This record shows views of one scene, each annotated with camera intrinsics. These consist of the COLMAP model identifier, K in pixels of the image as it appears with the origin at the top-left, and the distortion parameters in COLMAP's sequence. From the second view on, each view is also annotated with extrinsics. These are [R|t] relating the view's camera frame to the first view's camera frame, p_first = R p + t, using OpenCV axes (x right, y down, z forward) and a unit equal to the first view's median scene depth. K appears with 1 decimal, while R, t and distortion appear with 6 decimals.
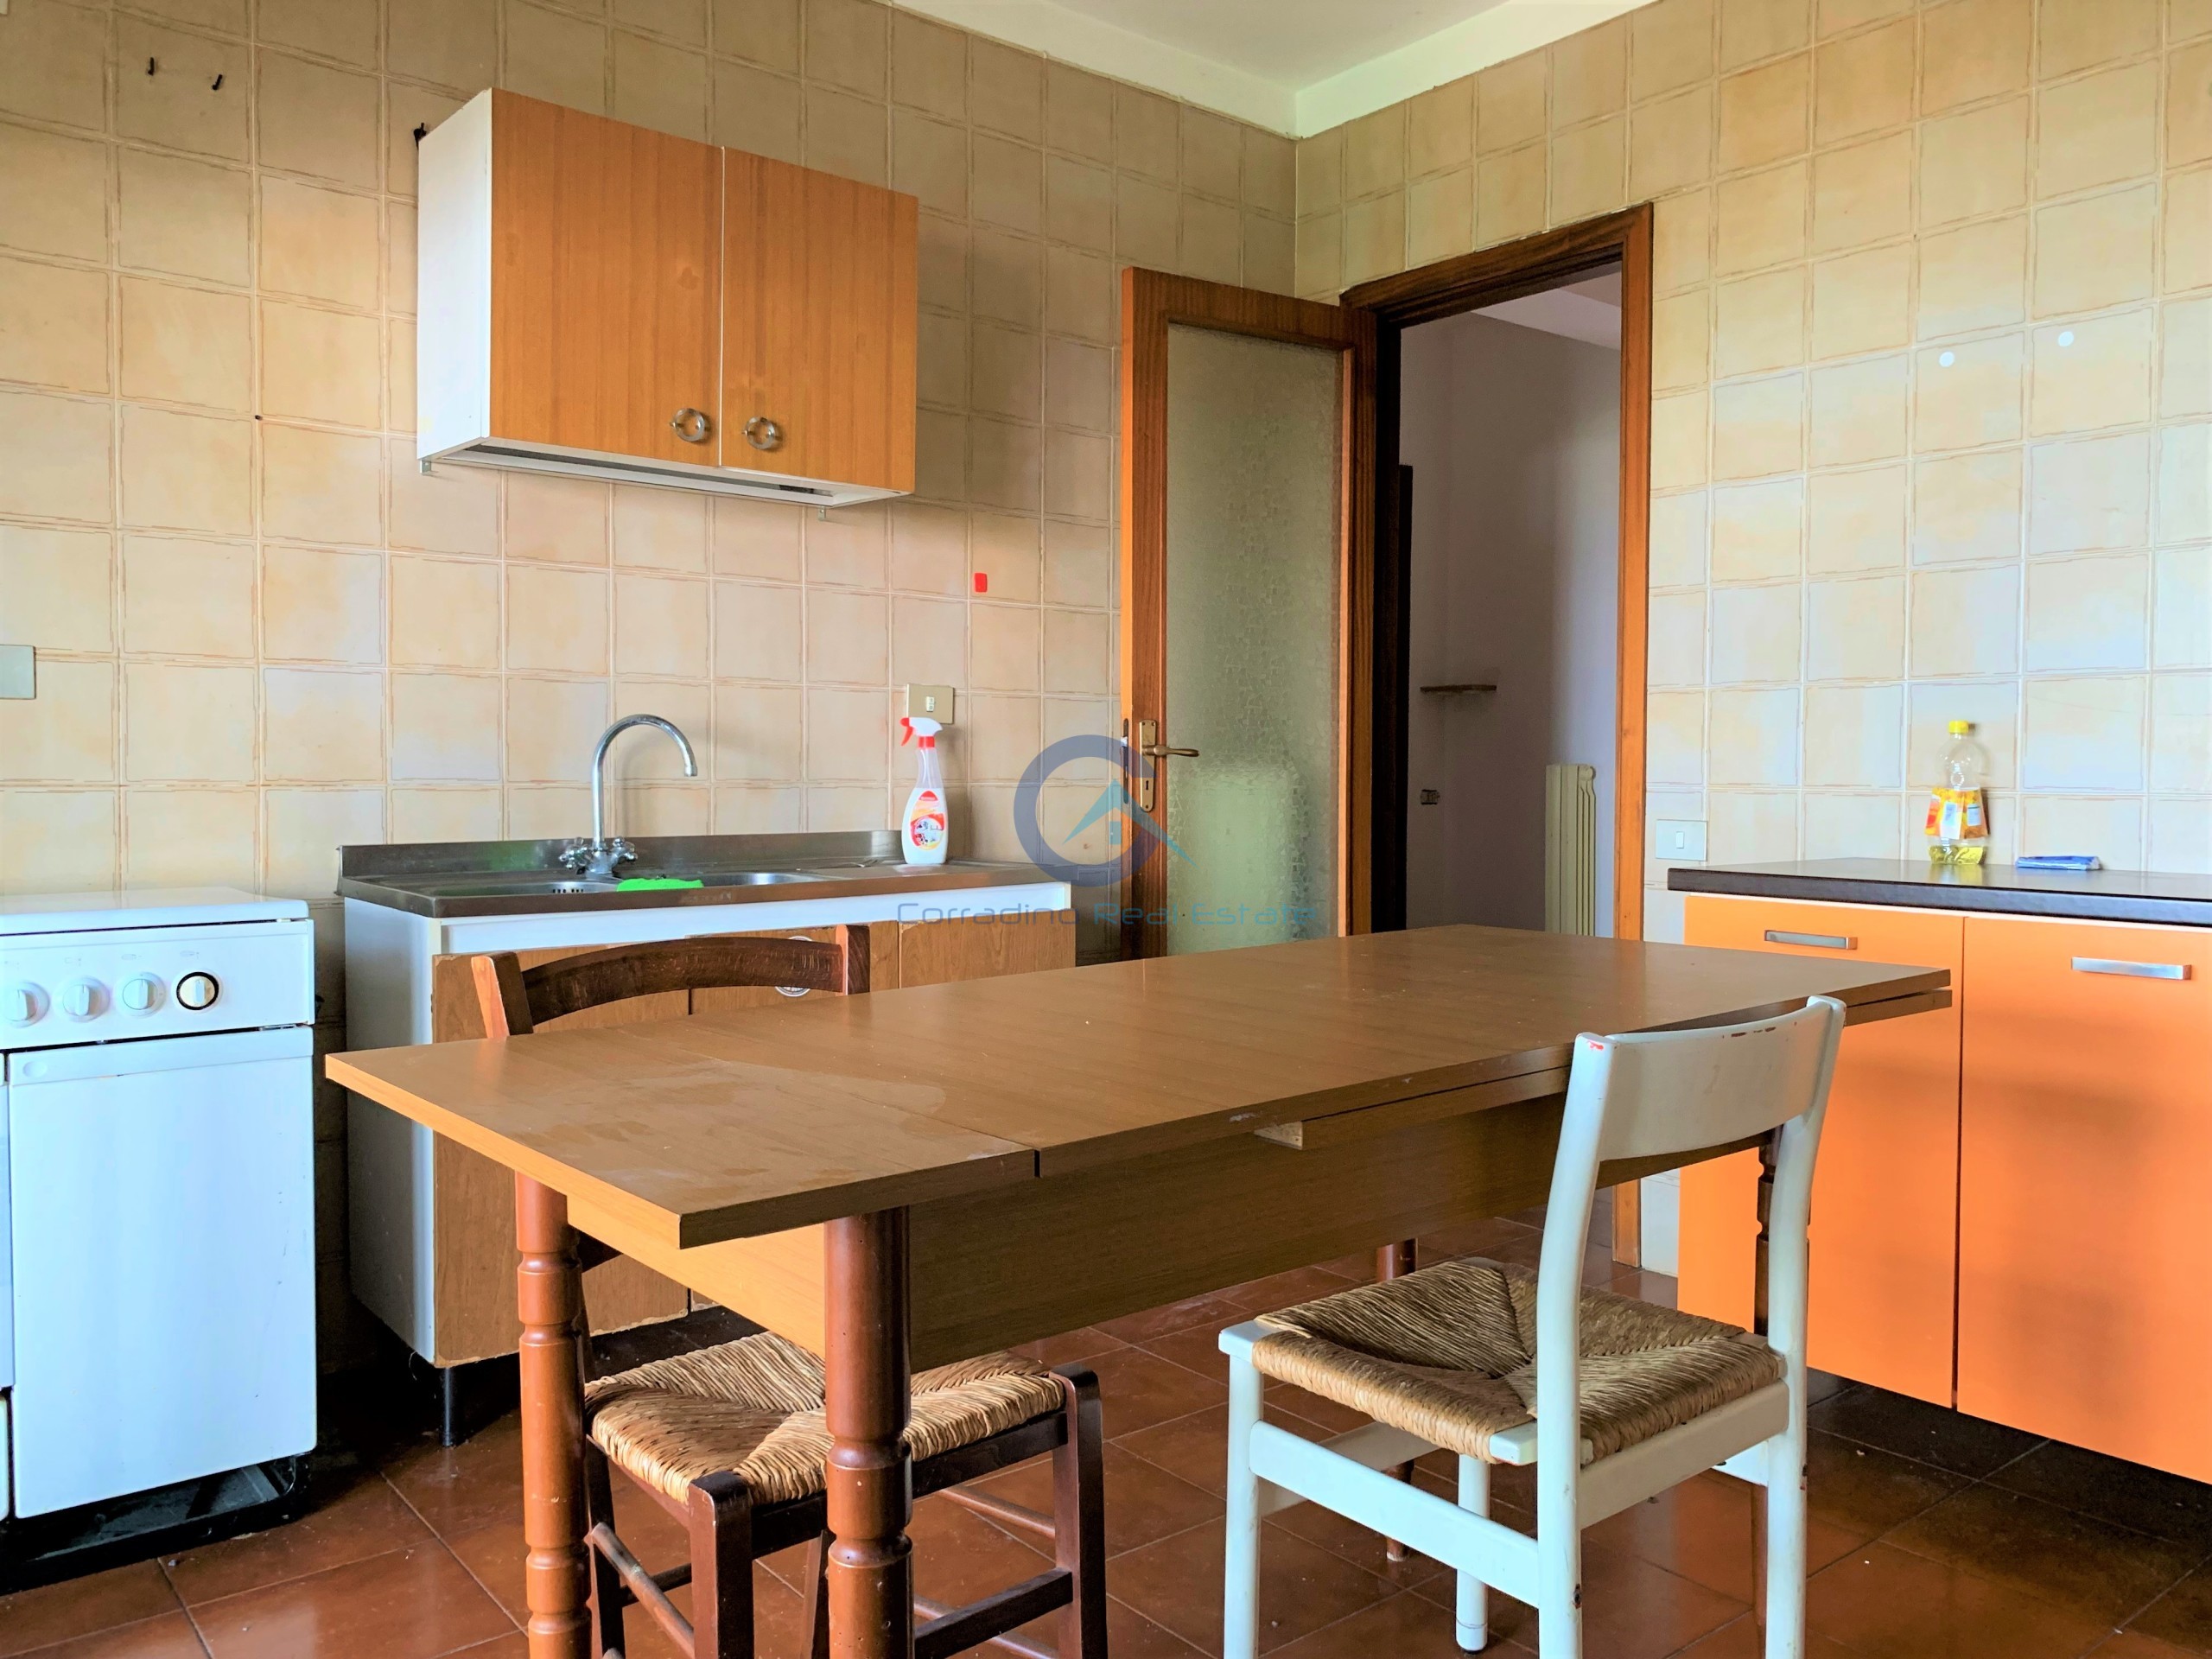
lens RADIAL K [[1680.4, 0, 1106.0], [0, 1680.4, 829.5], [0, 0, 1]] dist [0.025069, -0.026711]
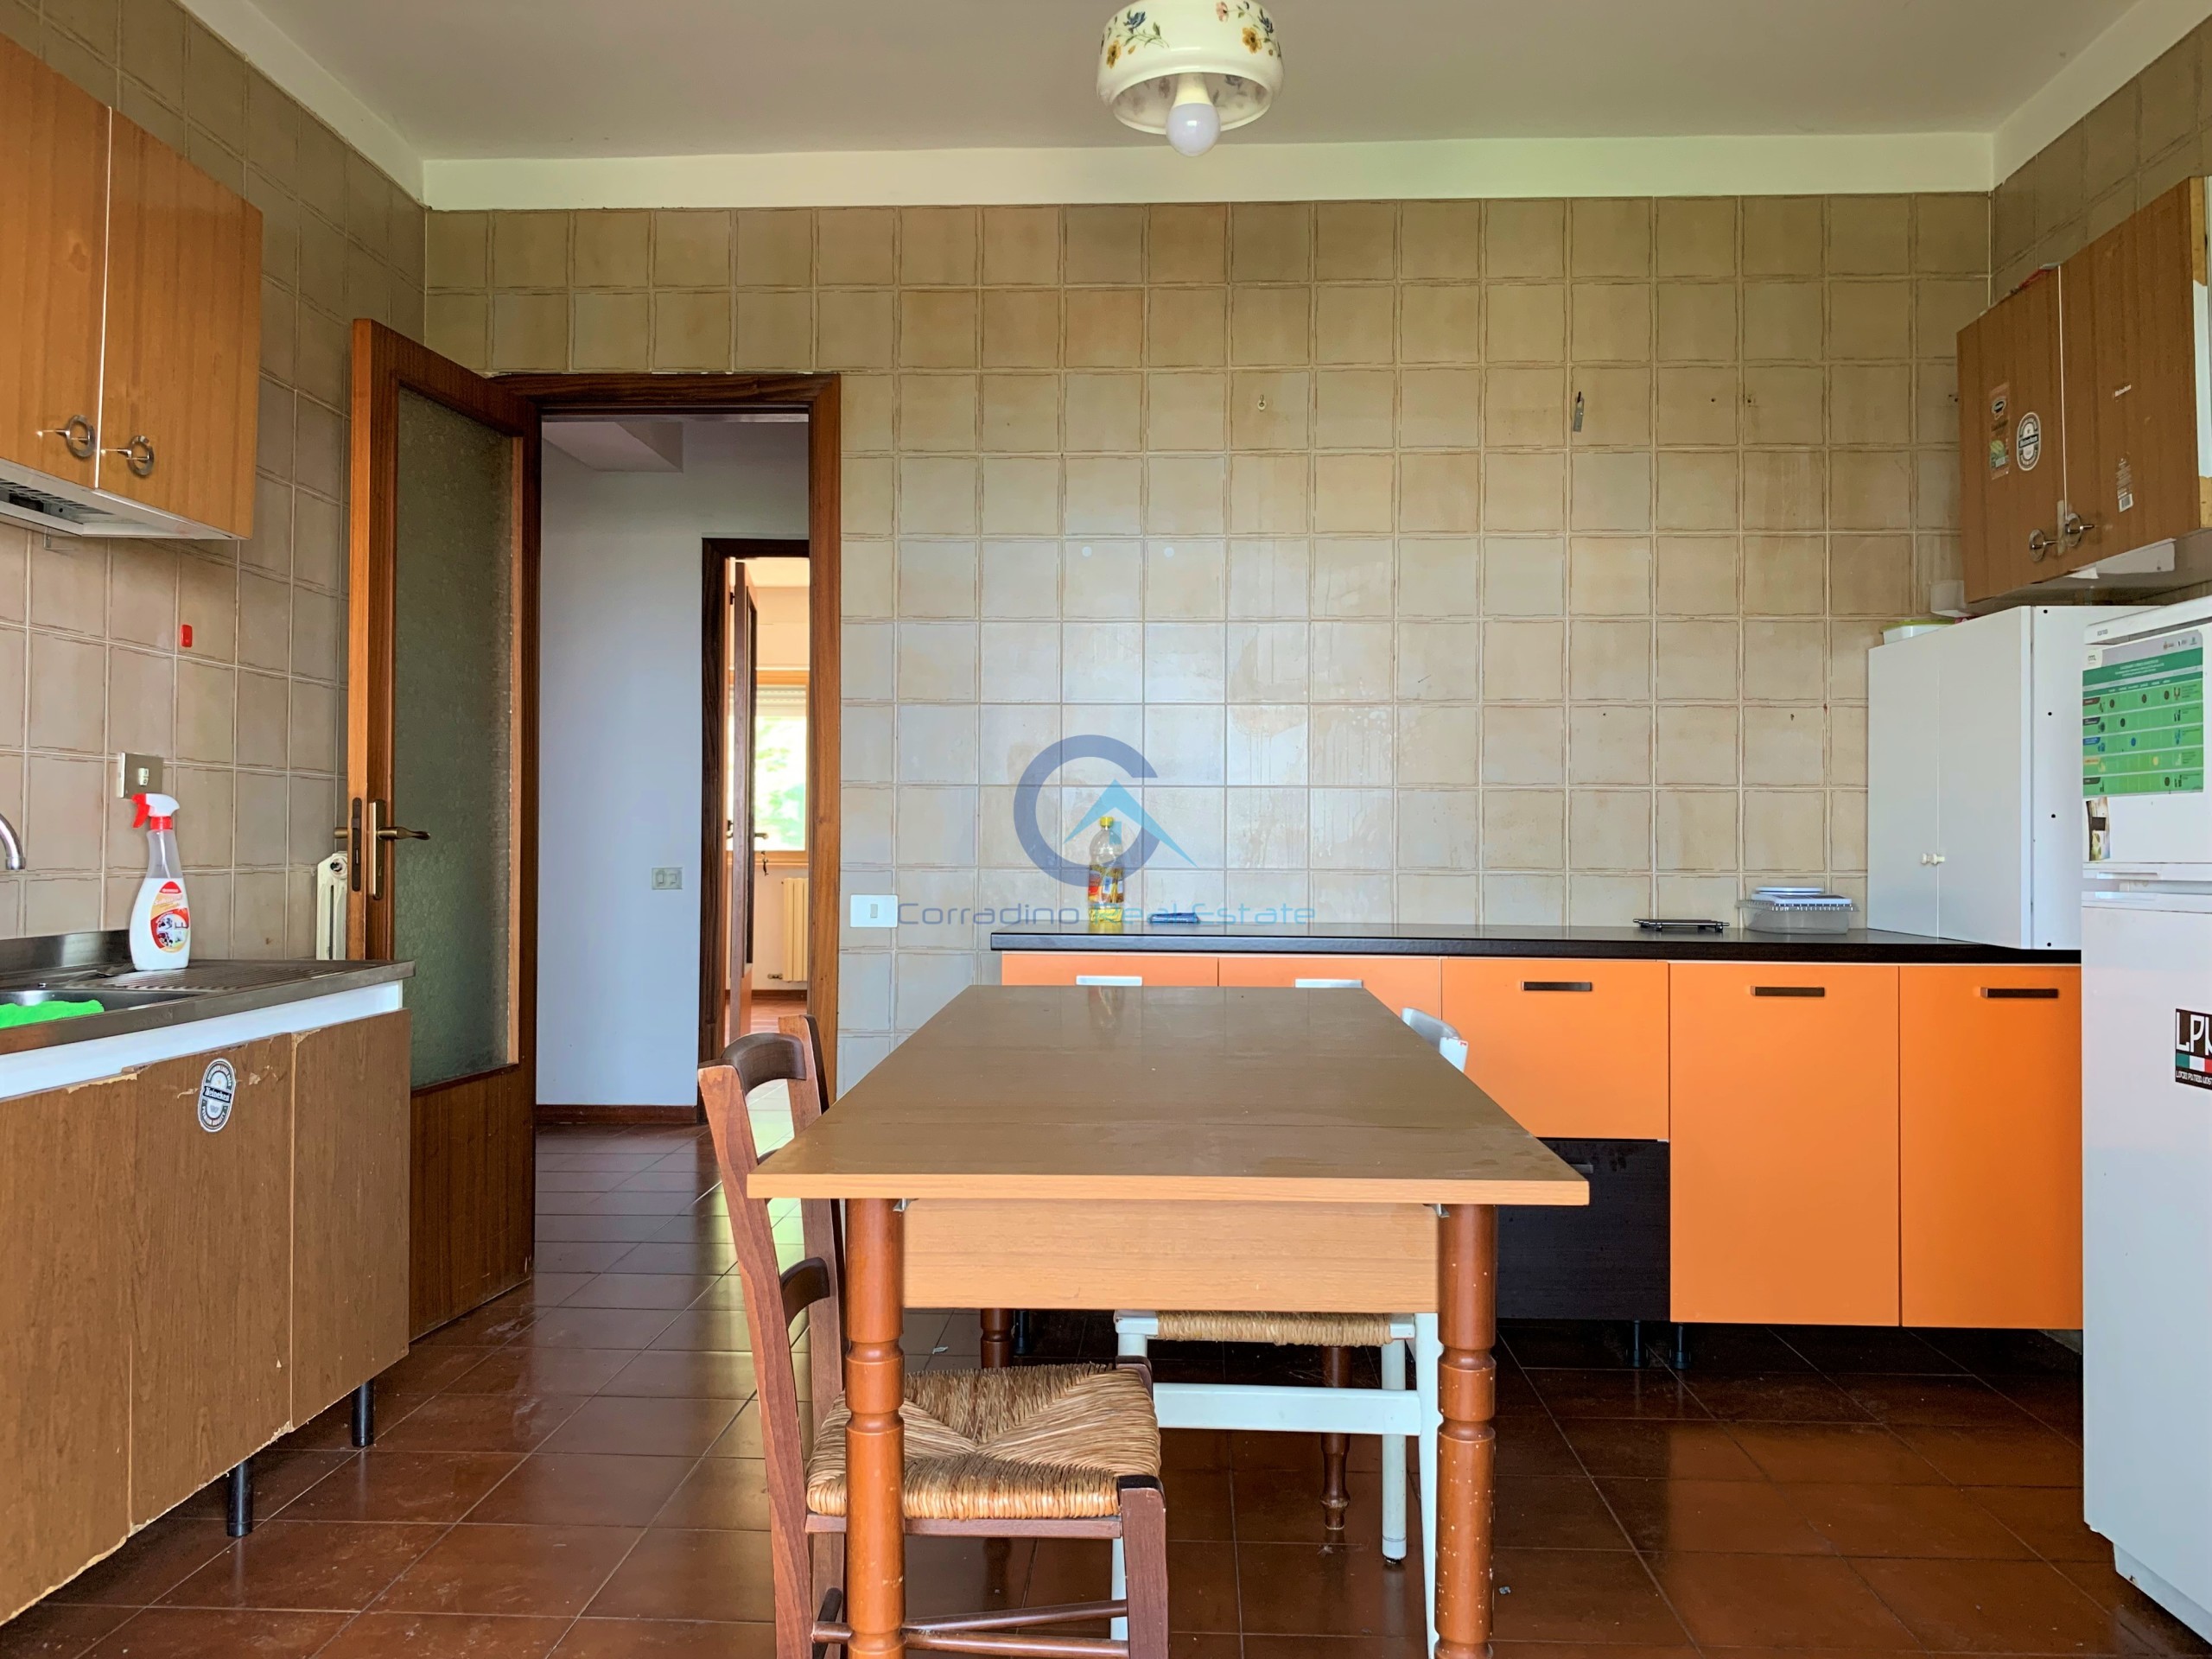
lens RADIAL K [[1680.4, 0, 1106.0], [0, 1680.4, 829.5], [0, 0, 1]] dist [0.025069, -0.026711]
pose [[0.679326, 0.009939, 0.733770, -0.410742], [0.020826, 0.999244, -0.032816, -0.011708], [-0.733541, 0.037575, 0.678605, 0.077760]]
